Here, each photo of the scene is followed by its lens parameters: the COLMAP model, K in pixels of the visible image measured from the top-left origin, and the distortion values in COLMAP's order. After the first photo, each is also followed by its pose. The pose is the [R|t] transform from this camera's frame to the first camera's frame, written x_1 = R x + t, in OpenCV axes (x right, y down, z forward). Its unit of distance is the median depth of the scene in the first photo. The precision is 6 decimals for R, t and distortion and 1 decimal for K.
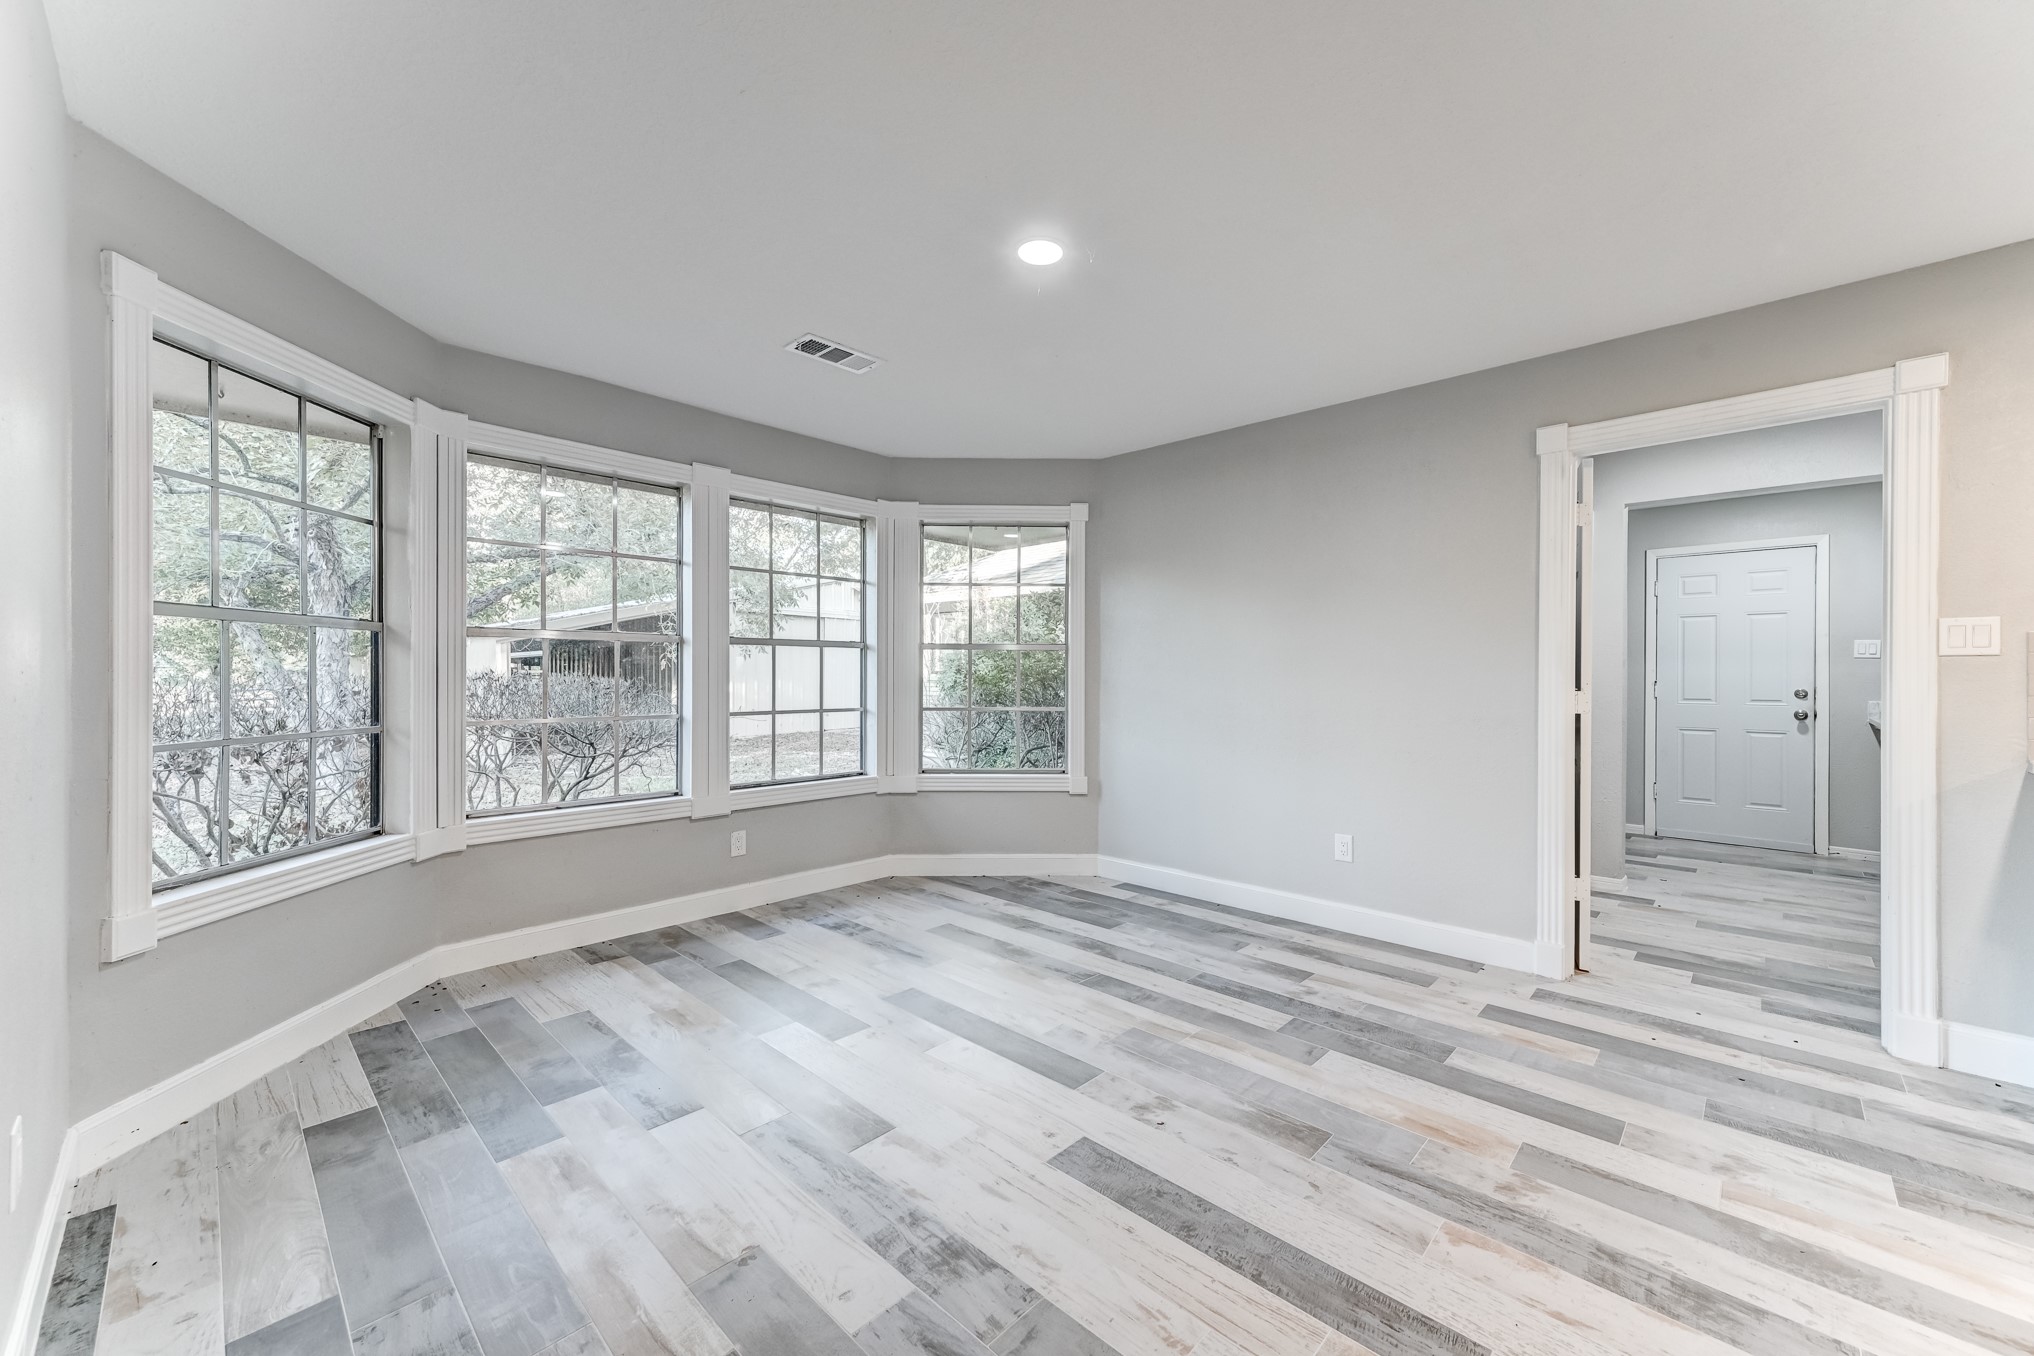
lens RADIAL K [[788.8, 0, 1017.4], [0, 788.8, 684.8], [0, 0, 1]] dist [0.003150, 0.001327]
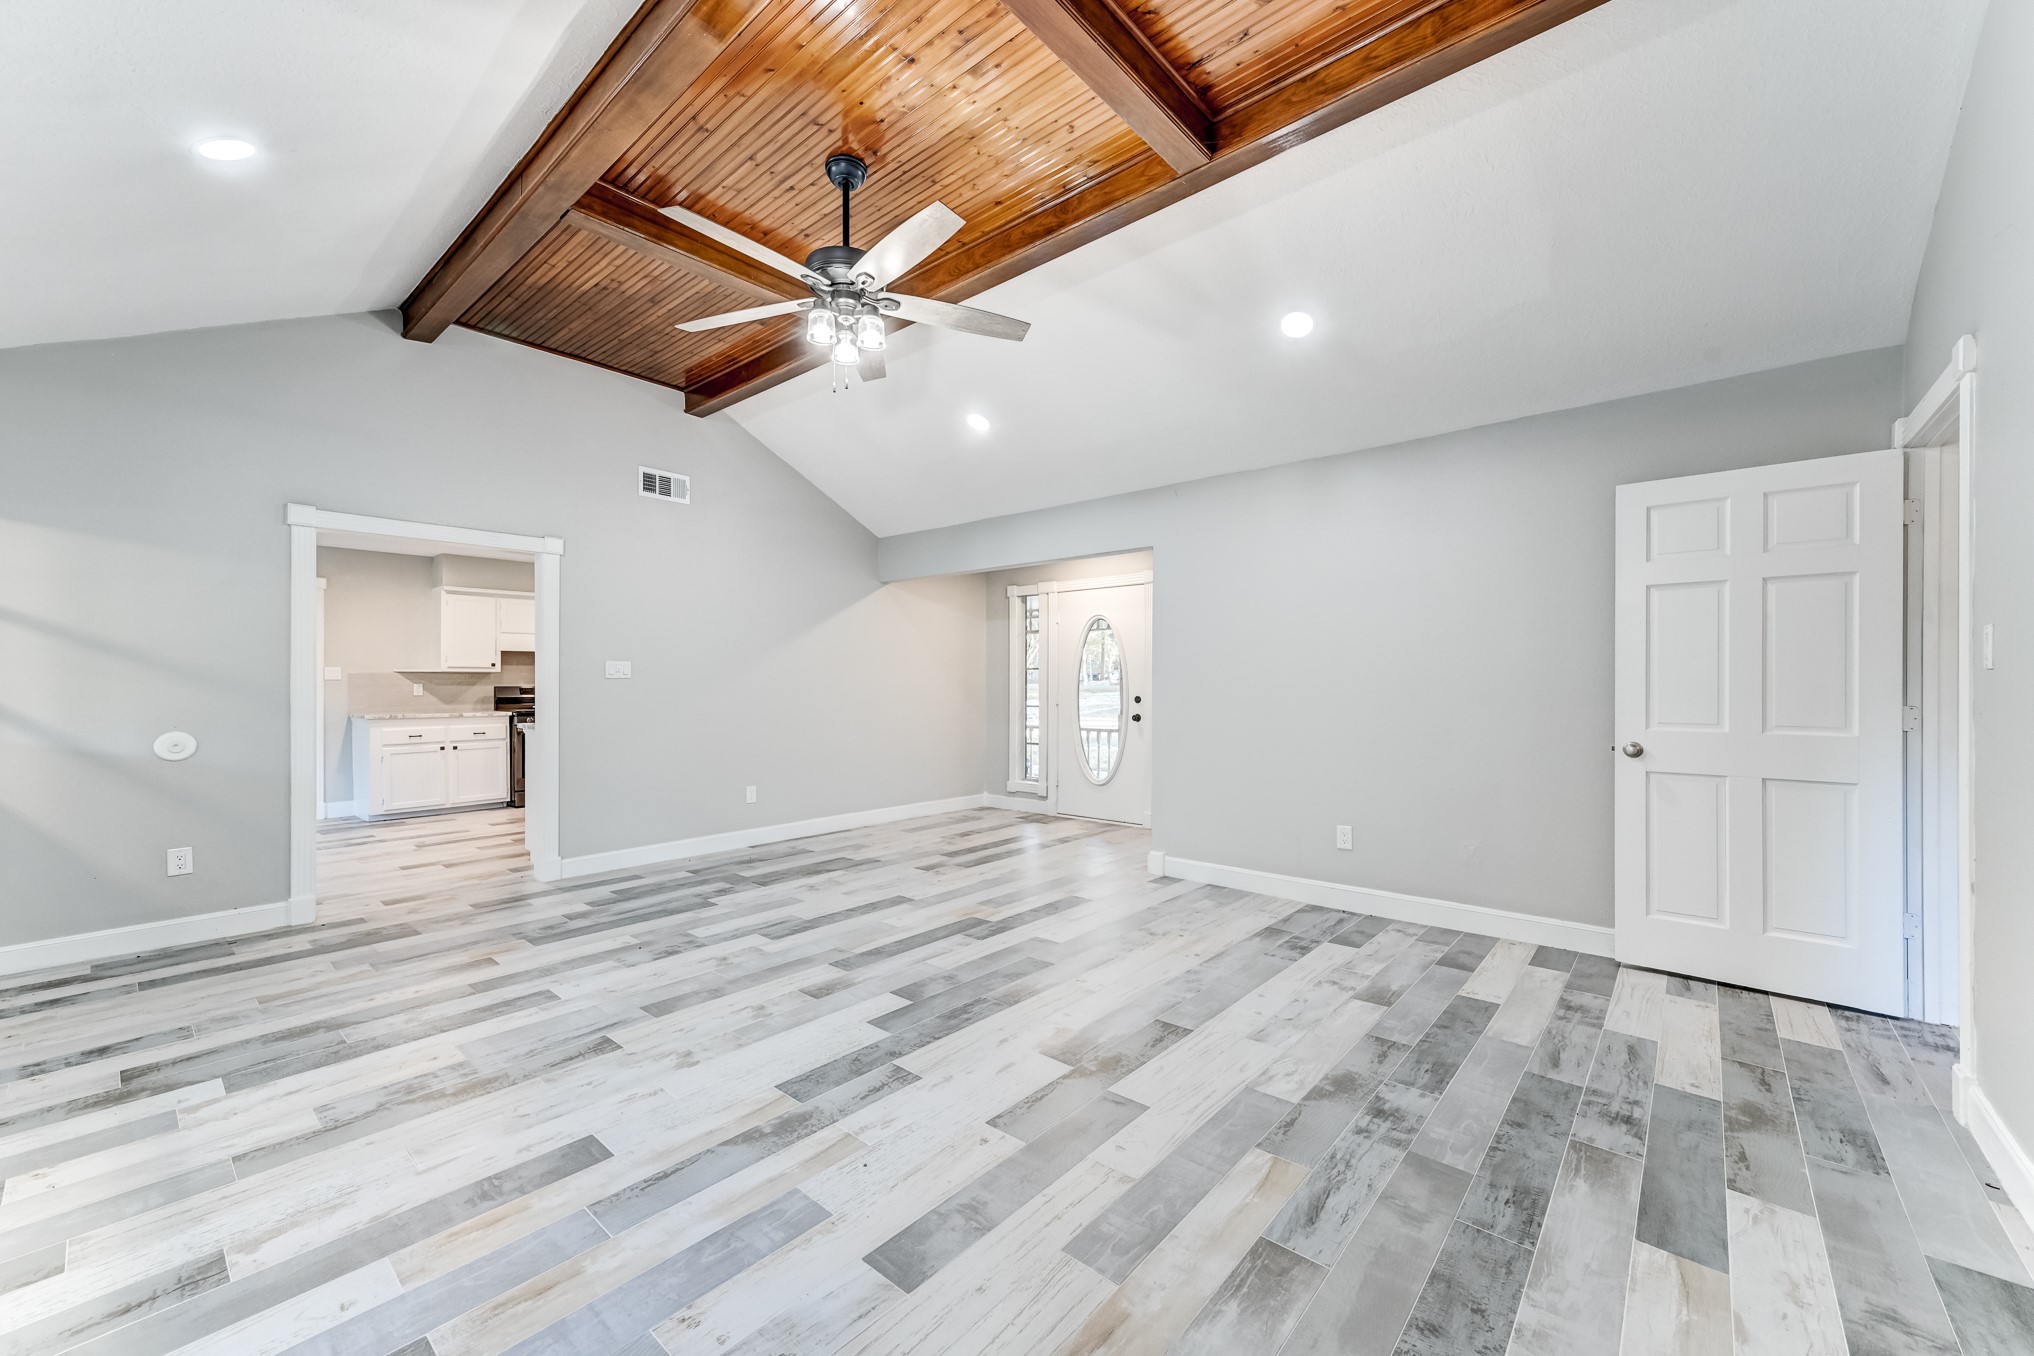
lens RADIAL K [[788.8, 0, 1016.0], [0, 788.8, 681.1], [0, 0, 1]] dist [0.003150, 0.001327]
pose [[-0.048424, 0.003256, 0.998822, -1.425931], [0.020332, 0.999791, -0.002274, 0.019883], [-0.998620, 0.020198, -0.048480, -1.067802]]
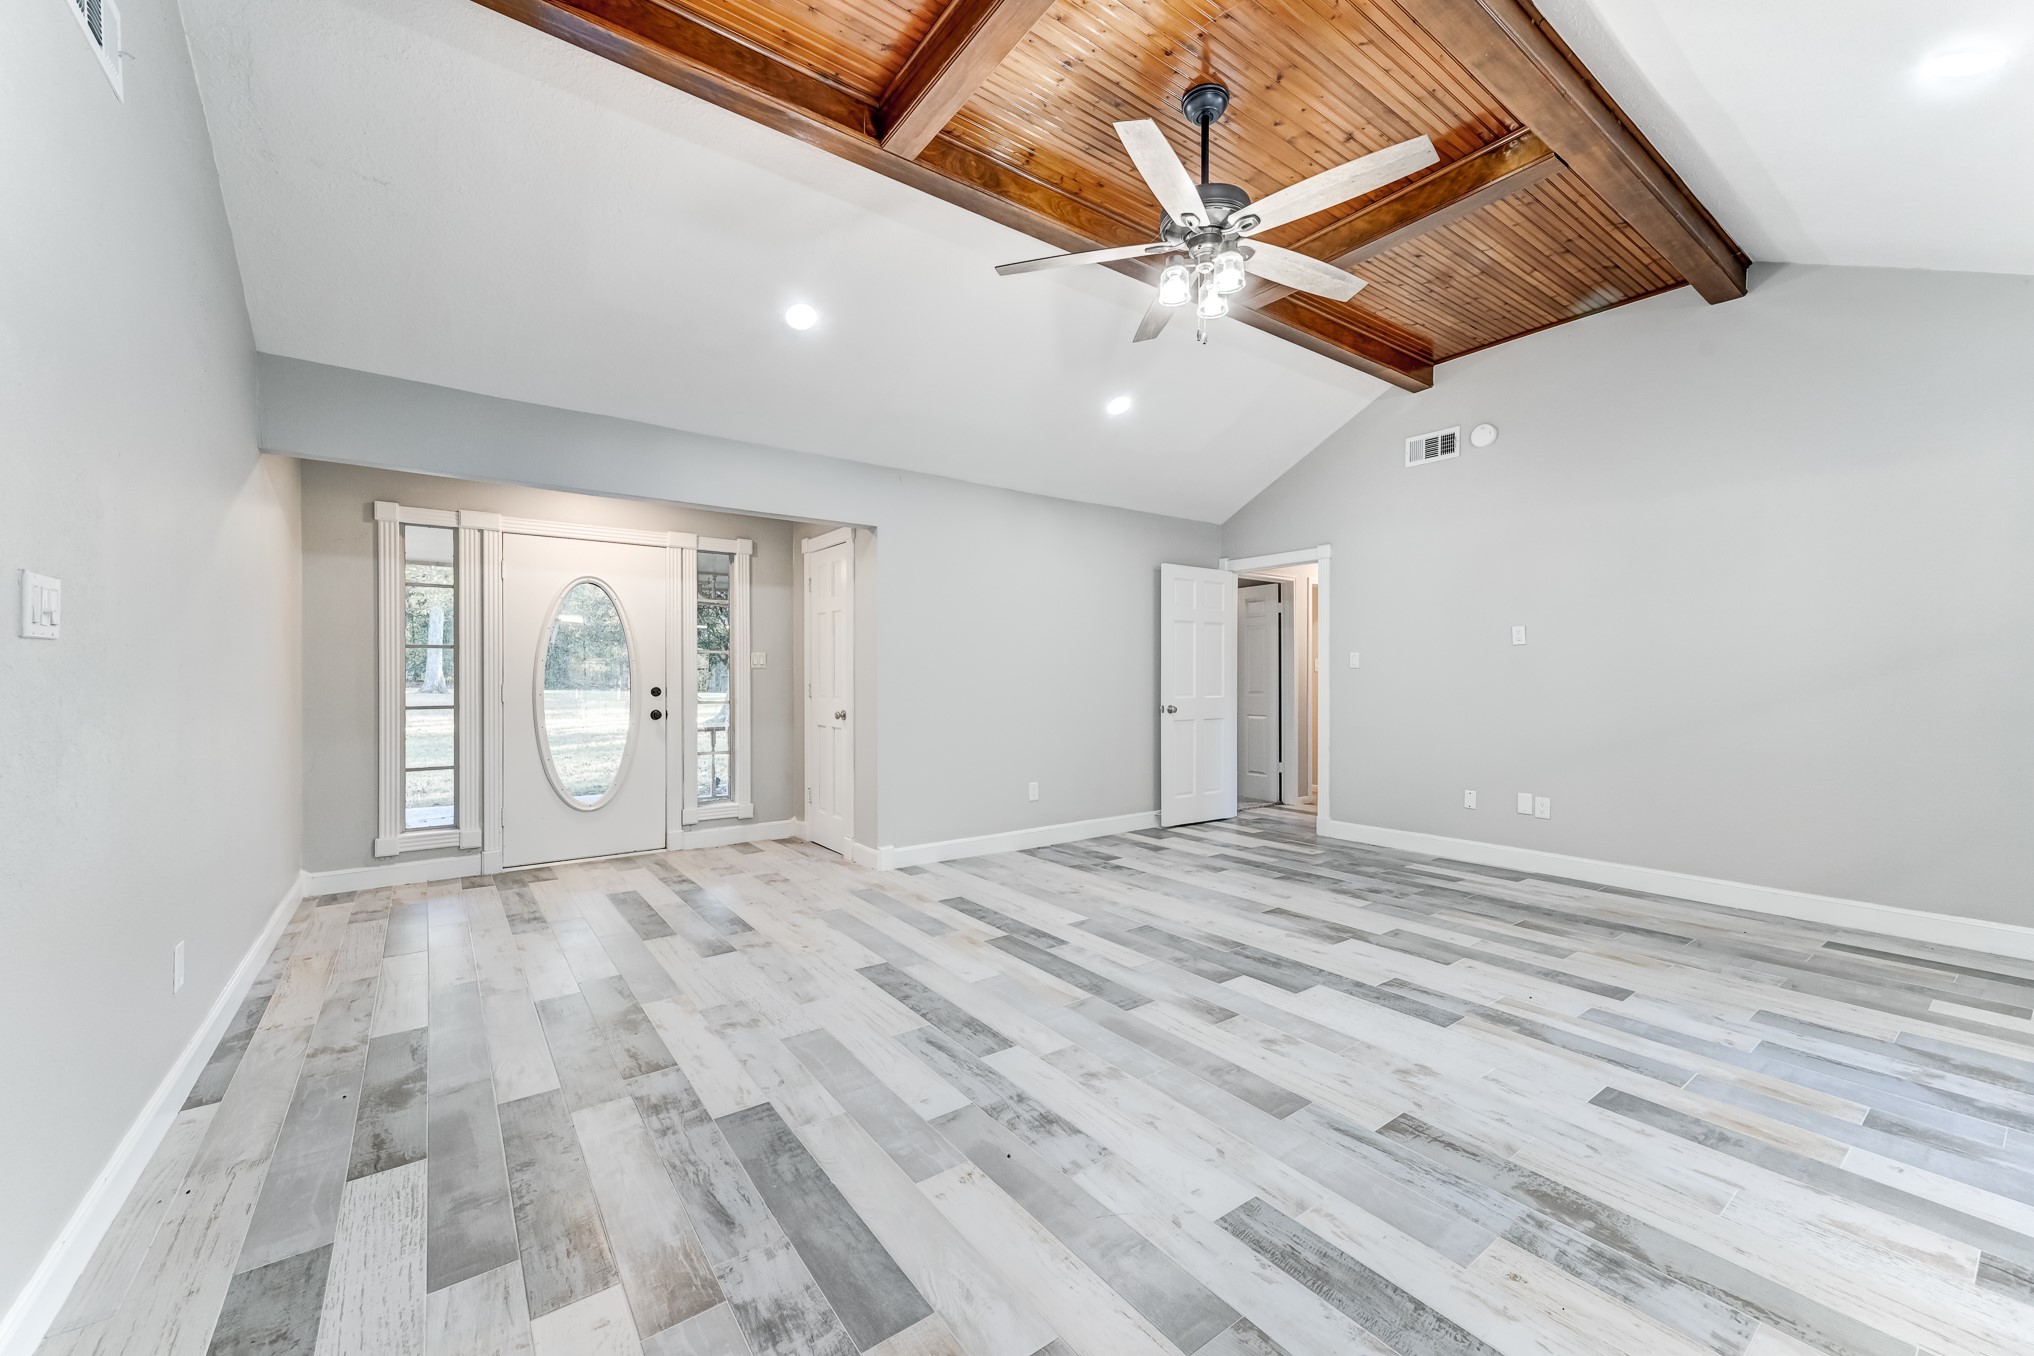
lens RADIAL K [[788.8, 0, 1014.6], [0, 788.8, 673.7], [0, 0, 1]] dist [0.003150, 0.001327]
pose [[-0.984533, -0.001071, 0.175198, 1.897245], [0.001988, 0.999849, 0.017282, -0.023923], [-0.175190, 0.017363, -0.984382, 2.373173]]
